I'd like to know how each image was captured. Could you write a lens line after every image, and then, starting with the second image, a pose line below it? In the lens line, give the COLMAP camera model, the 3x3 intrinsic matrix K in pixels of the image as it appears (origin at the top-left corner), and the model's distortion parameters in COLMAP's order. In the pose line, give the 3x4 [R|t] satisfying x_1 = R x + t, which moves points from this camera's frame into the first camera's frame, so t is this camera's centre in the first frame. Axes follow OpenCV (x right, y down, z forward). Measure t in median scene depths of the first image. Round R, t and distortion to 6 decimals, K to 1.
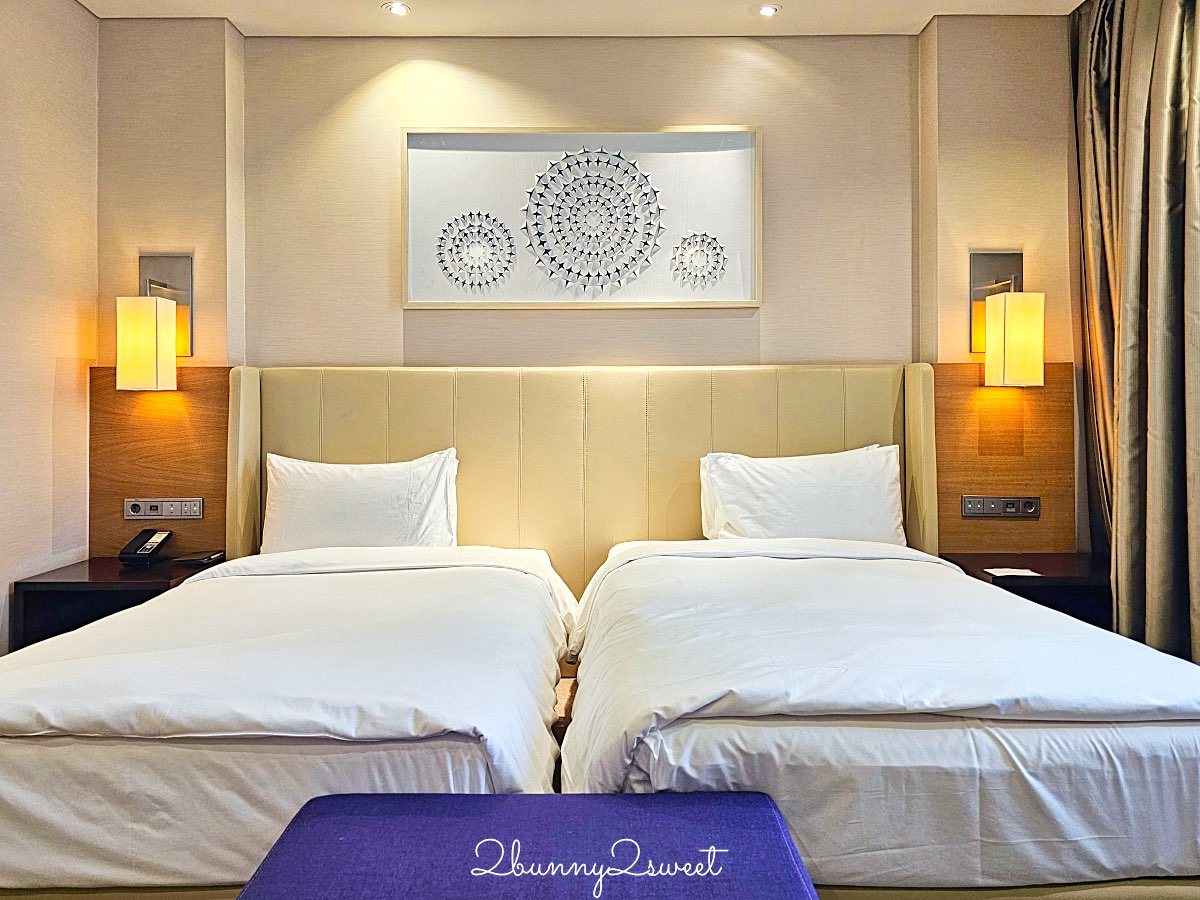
lens RADIAL K [[808.4, 0, 624.2], [0, 808.4, 429.2], [0, 0, 1]] dist [0.057186, -0.052115]
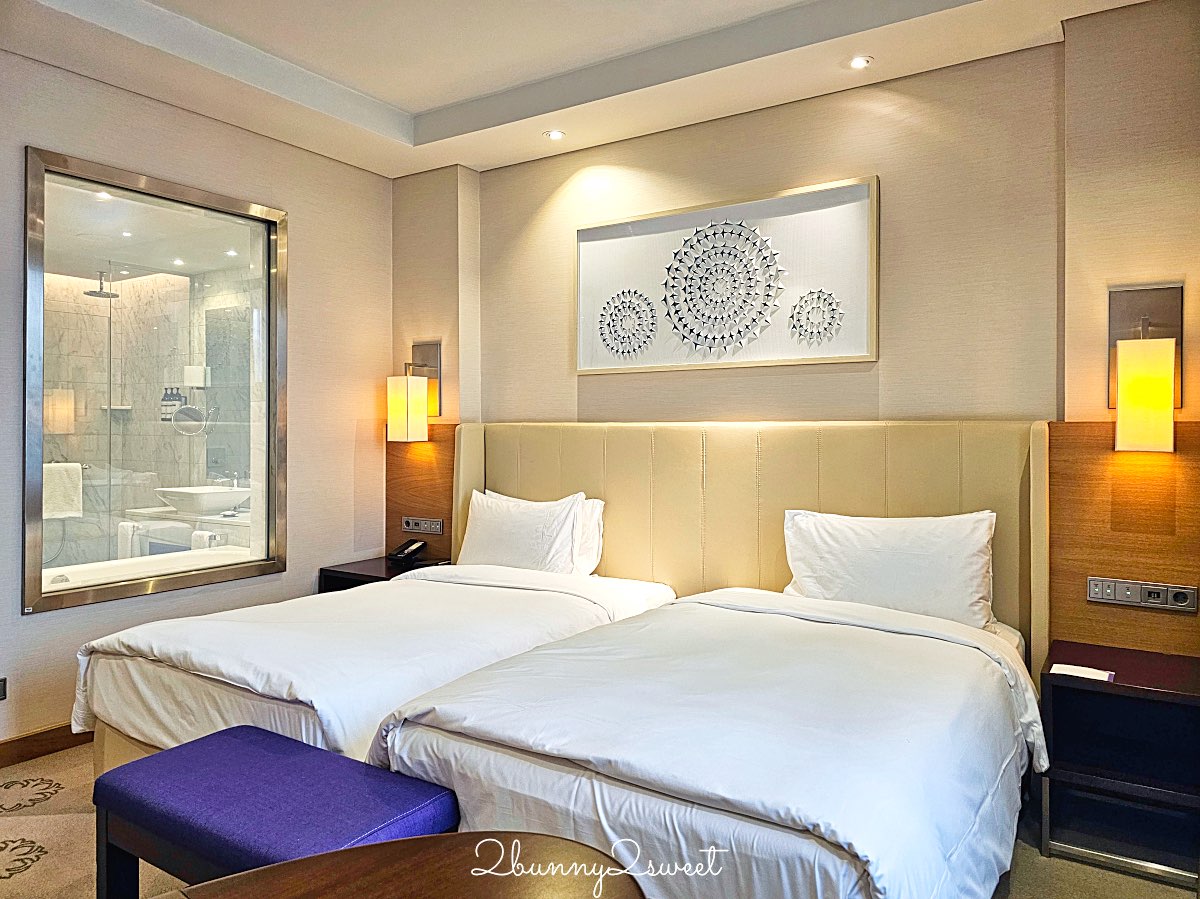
lens RADIAL K [[808.4, 0, 625.6], [0, 808.4, 453.8], [0, 0, 1]] dist [0.057186, -0.052115]
pose [[0.843700, 0.023023, -0.536321, 0.451897], [-0.018475, 0.999733, 0.013852, -0.048755], [0.536497, -0.001778, 0.843901, 0.018049]]
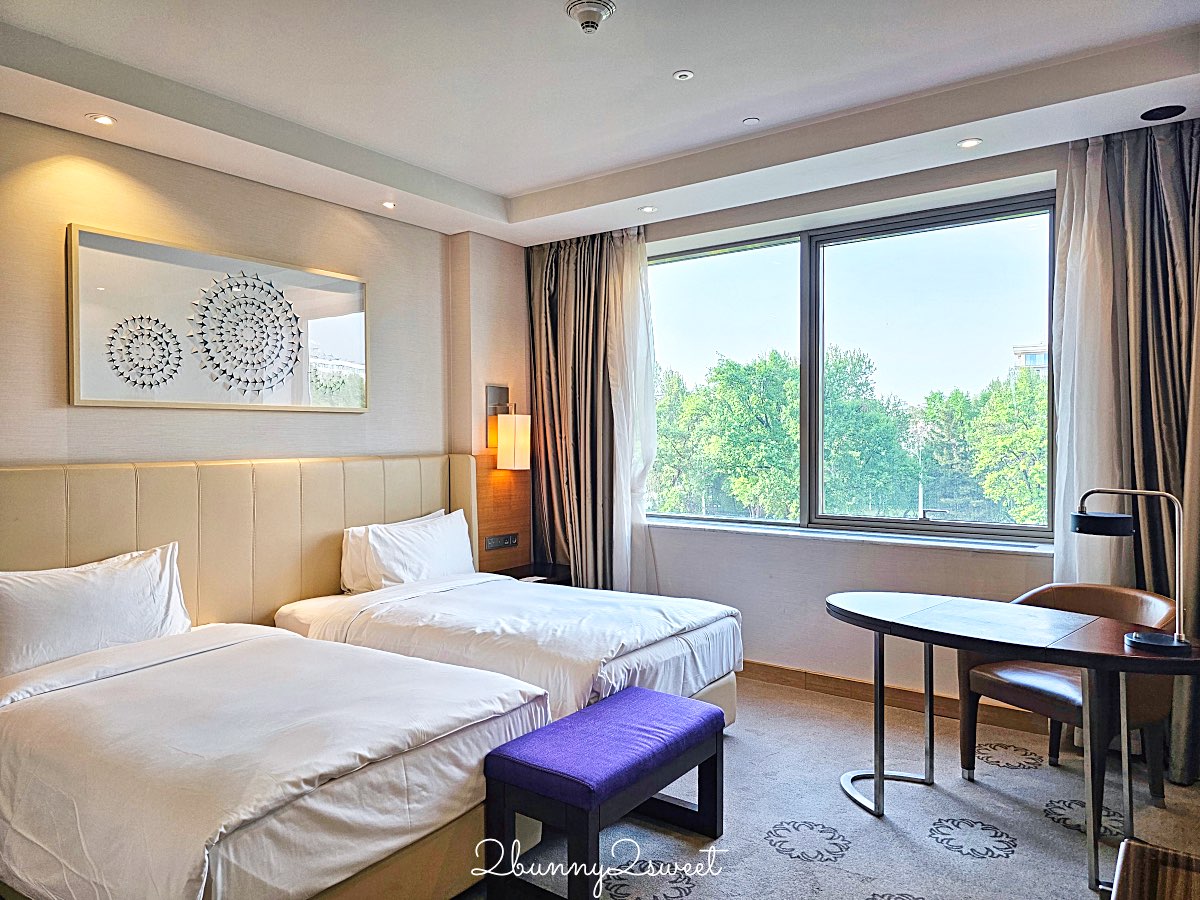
lens RADIAL K [[808.4, 0, 605.8], [0, 808.4, 452.7], [0, 0, 1]] dist [0.057186, -0.052115]
pose [[0.580276, -0.014322, 0.814294, -0.717349], [0.012124, 0.999886, 0.008946, -0.093685], [-0.814330, 0.004682, 0.580383, -0.105445]]
